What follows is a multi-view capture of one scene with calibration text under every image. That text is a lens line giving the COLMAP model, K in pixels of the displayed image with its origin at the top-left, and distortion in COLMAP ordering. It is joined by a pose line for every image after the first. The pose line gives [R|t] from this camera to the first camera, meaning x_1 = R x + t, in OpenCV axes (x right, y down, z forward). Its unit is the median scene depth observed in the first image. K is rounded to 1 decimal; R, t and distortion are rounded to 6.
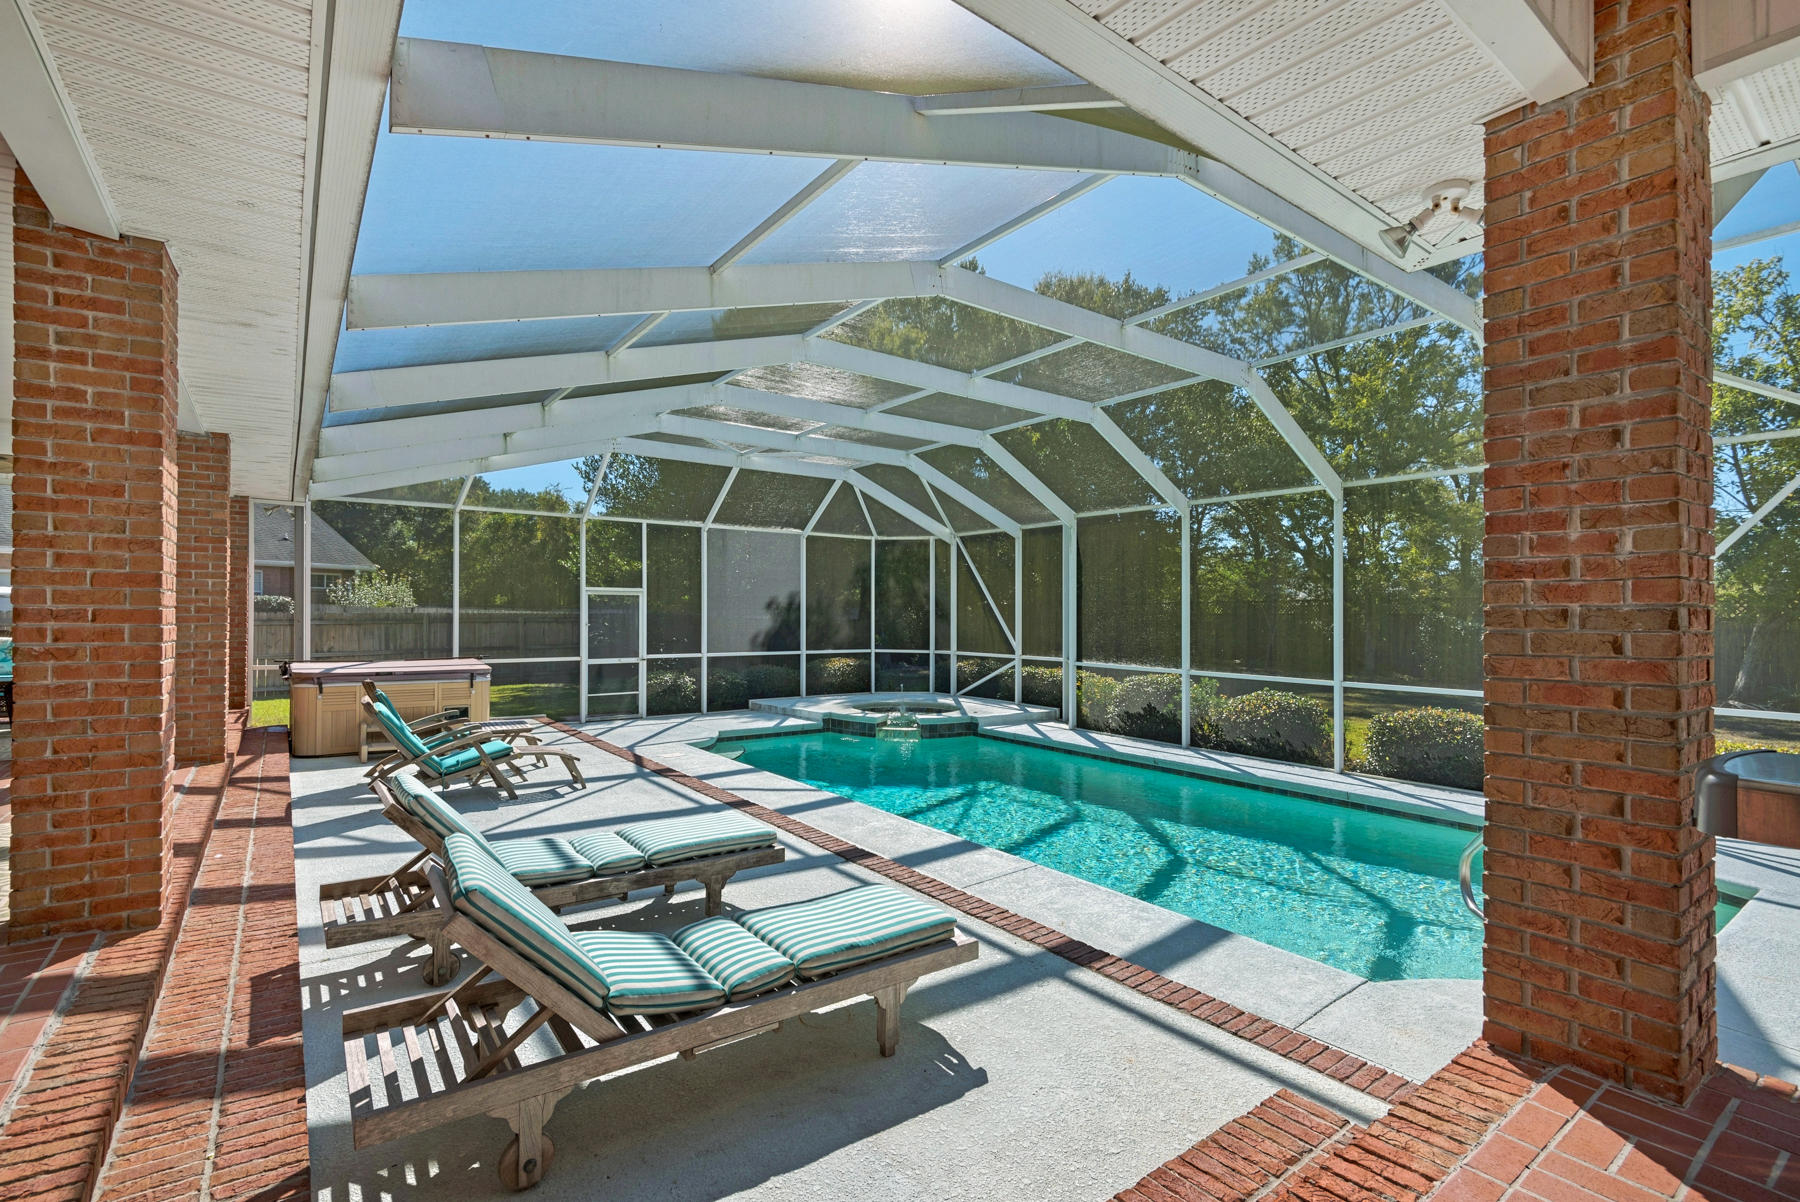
lens RADIAL K [[823.5, 0, 895.6], [0, 823.5, 620.1], [0, 0, 1]] dist [0.017100, -0.008607]
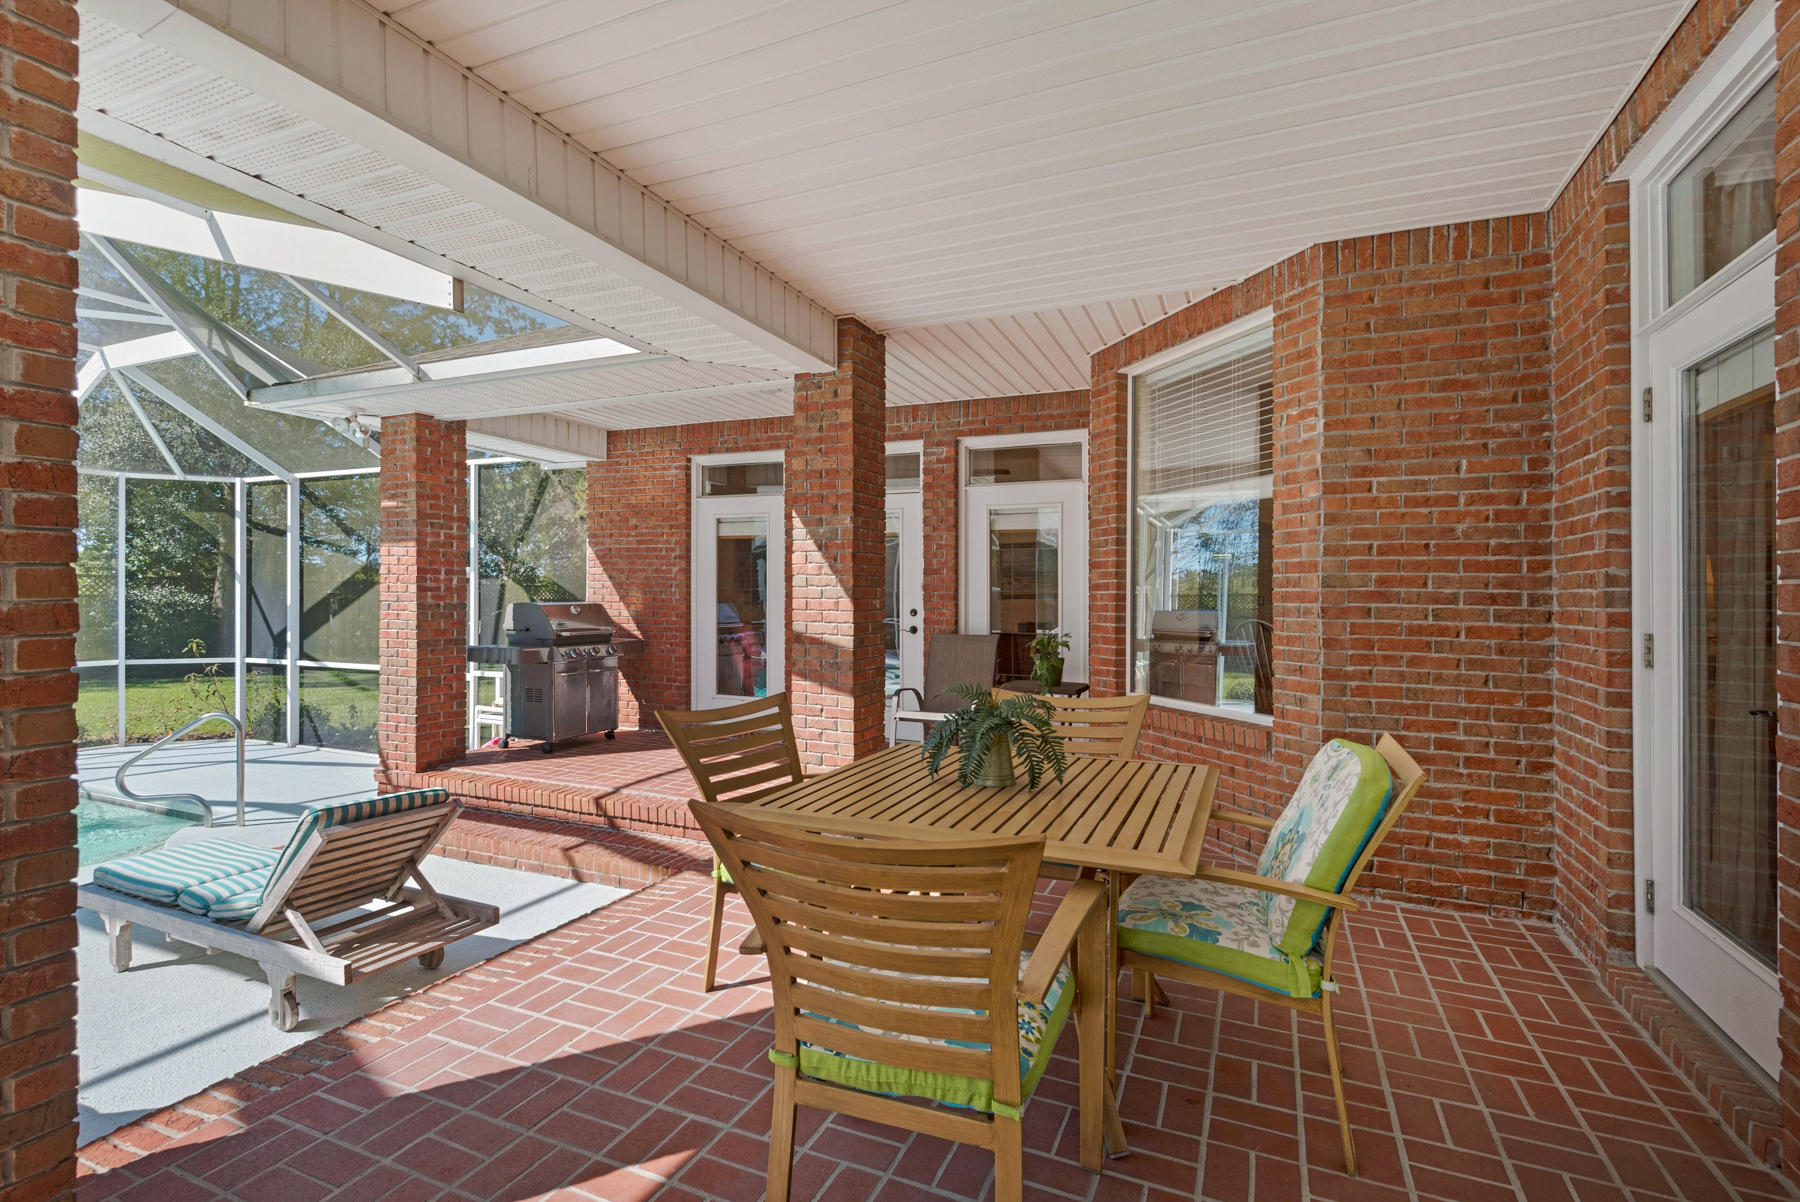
lens RADIAL K [[823.5, 0, 910.0], [0, 823.5, 595.7], [0, 0, 1]] dist [0.017100, -0.008607]
pose [[-0.514478, -0.012647, 0.857410, -0.471235], [-0.007875, 0.999919, 0.010024, -0.015616], [-0.857467, -0.001595, -0.514536, 0.209148]]
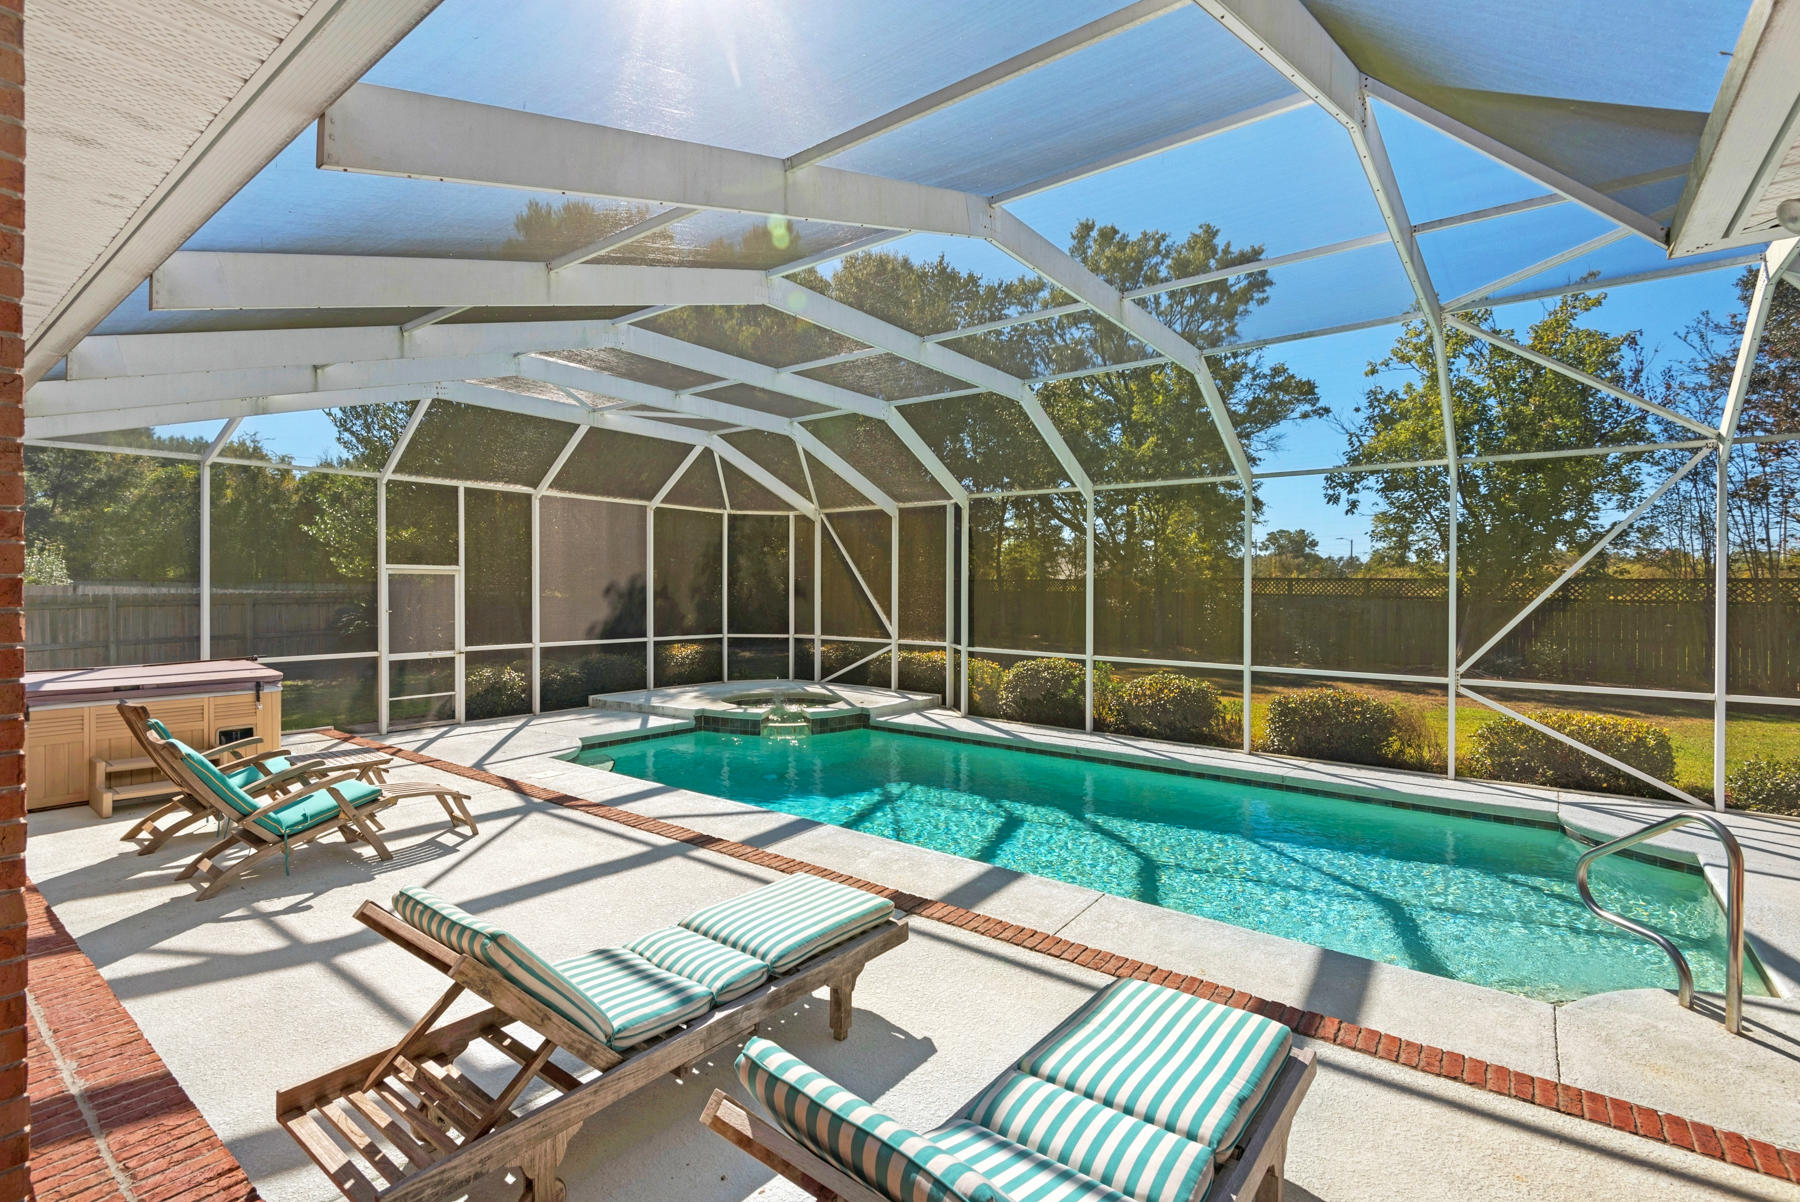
lens RADIAL K [[823.5, 0, 889.2], [0, 823.5, 601.3], [0, 0, 1]] dist [0.017100, -0.008607]
pose [[0.961956, -0.003797, 0.273178, -0.143250], [0.001326, 0.999957, 0.009229, -0.013100], [-0.273201, -0.008516, 0.961919, 0.102002]]
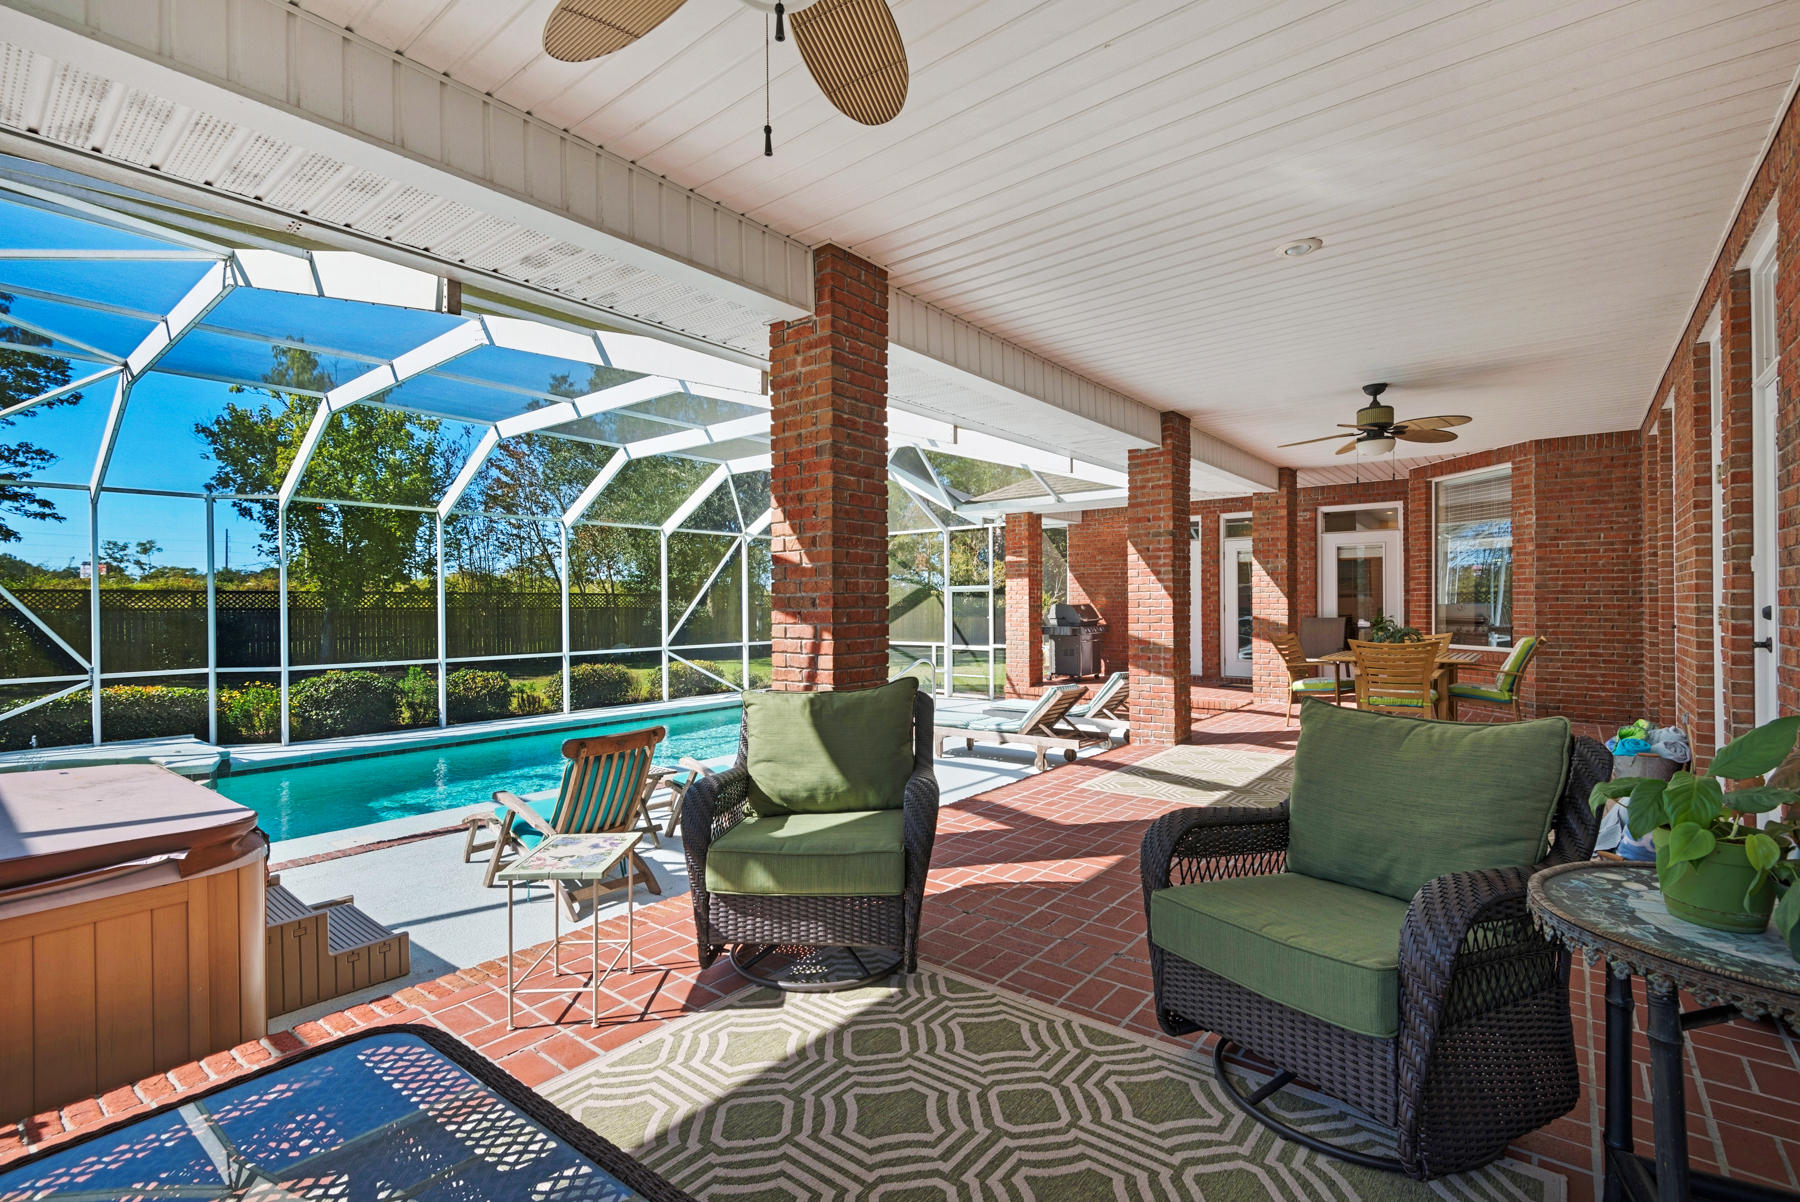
lens RADIAL K [[823.5, 0, 903.3], [0, 823.5, 617.8], [0, 0, 1]] dist [0.017100, -0.008607]
pose [[-0.268198, -0.025723, 0.963020, -0.844489], [0.012415, 0.999468, 0.030154, -0.020350], [-0.963284, 0.020043, -0.267736, 0.653496]]
